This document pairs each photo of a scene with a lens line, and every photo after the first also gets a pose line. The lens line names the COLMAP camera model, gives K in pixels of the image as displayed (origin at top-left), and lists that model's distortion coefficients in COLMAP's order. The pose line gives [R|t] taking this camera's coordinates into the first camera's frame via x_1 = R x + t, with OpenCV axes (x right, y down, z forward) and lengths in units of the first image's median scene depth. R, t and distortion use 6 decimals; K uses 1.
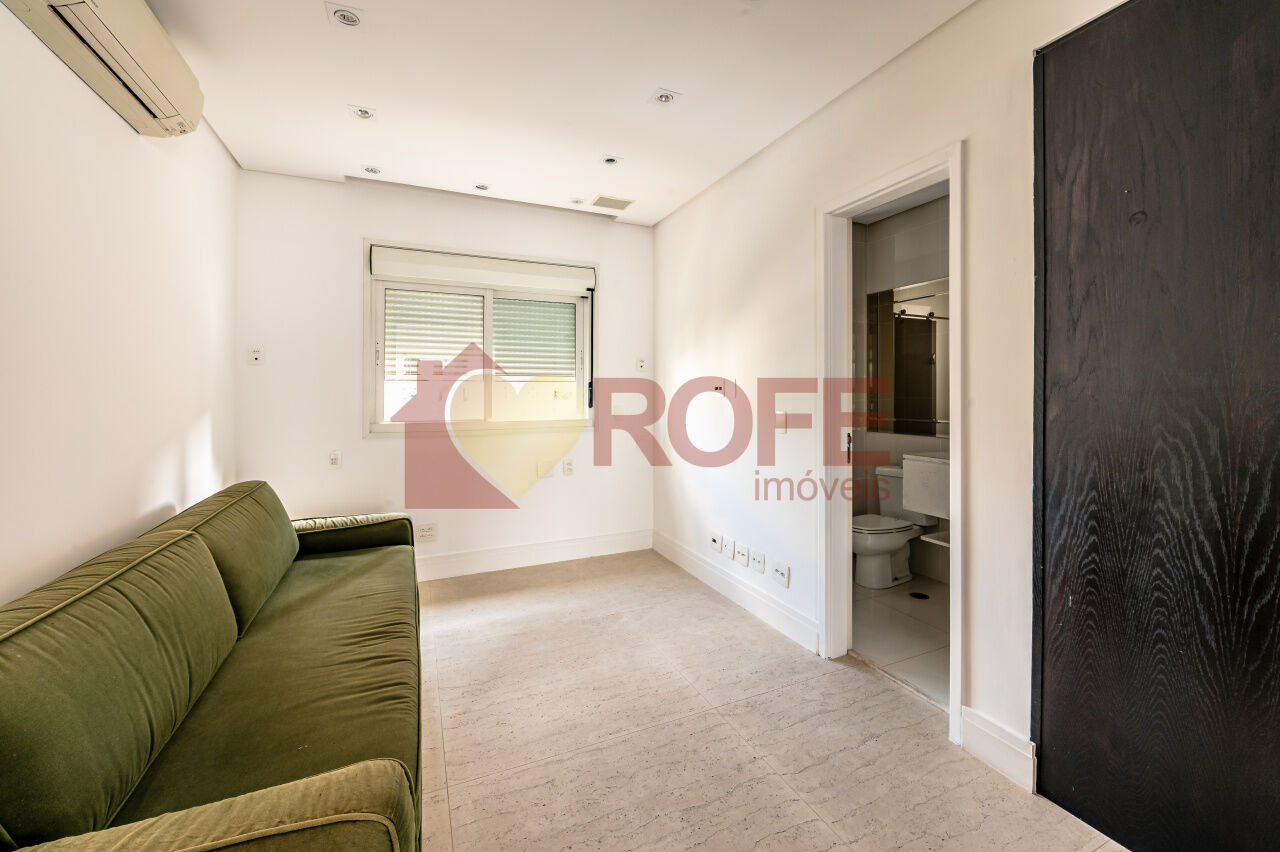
lens RADIAL K [[515.3, 0, 644.1], [0, 515.3, 391.0], [0, 0, 1]] dist [0.000446, -0.000036]
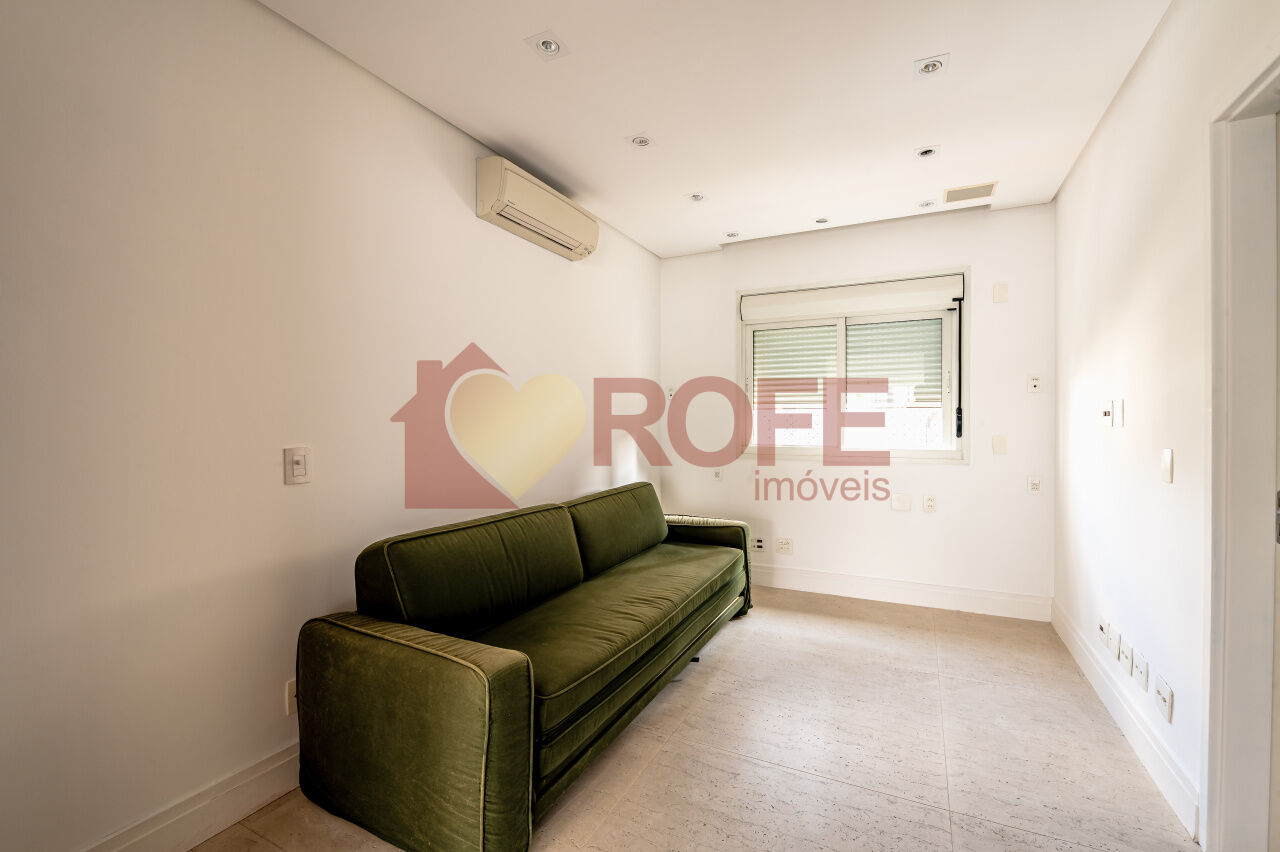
lens RADIAL K [[513.9, 0, 664.9], [0, 513.9, 424.1], [0, 0, 1]] dist [-0.000861, -0.000310]
pose [[0.662250, 0.004789, -0.749267, 0.300434], [0.002467, 0.999960, 0.008572, 0.002647], [0.749279, -0.007525, 0.662212, 0.095915]]
